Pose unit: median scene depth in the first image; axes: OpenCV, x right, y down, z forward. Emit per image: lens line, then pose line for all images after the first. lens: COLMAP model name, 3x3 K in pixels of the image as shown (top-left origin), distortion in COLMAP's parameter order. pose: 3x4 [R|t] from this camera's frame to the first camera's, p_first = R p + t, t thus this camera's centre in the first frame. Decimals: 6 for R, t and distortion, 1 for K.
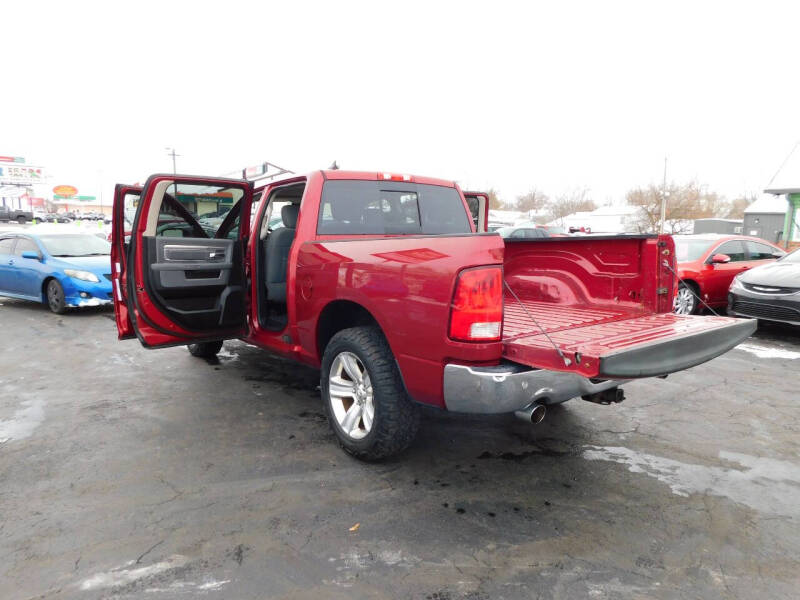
lens RADIAL K [[544.3, 0, 406.0], [0, 544.3, 308.8], [0, 0, 1]] dist [-0.076253, 0.067965]
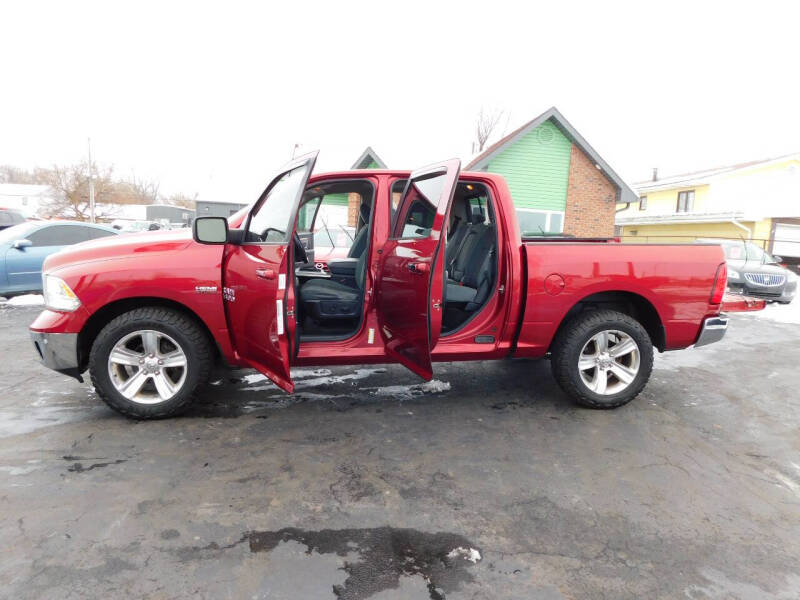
lens RADIAL K [[549.2, 0, 403.2], [0, 549.2, 304.2], [0, 0, 1]] dist [-0.076667, 0.066116]
pose [[0.469607, -0.109340, 0.876079, -1.413148], [0.087935, 0.993160, 0.076816, -0.120253], [-0.878486, 0.040965, 0.476009, 0.777108]]
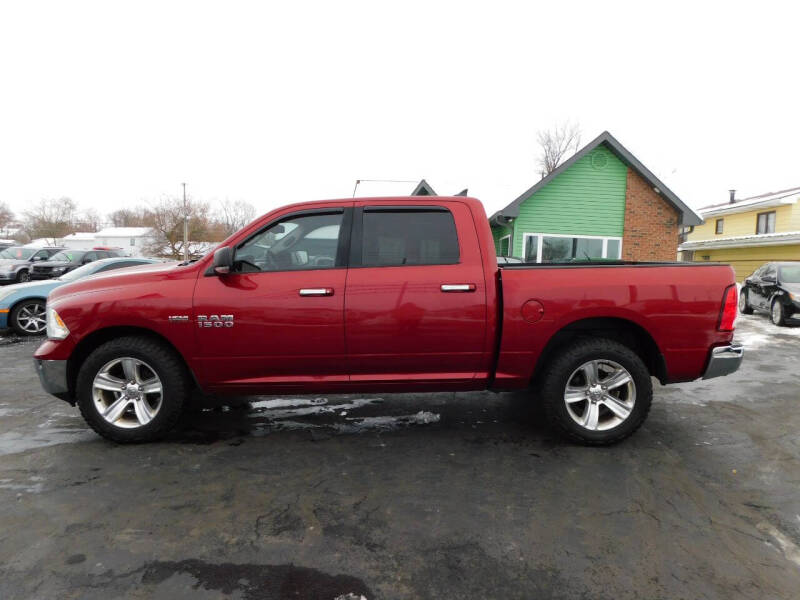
lens RADIAL K [[540.3, 0, 403.6], [0, 540.3, 304.2], [0, 0, 1]] dist [-0.085191, 0.065118]
pose [[0.595016, -0.066021, 0.800998, -1.246335], [0.101073, 0.994855, 0.006918, -0.090654], [-0.797333, 0.076842, 0.598627, 0.600725]]
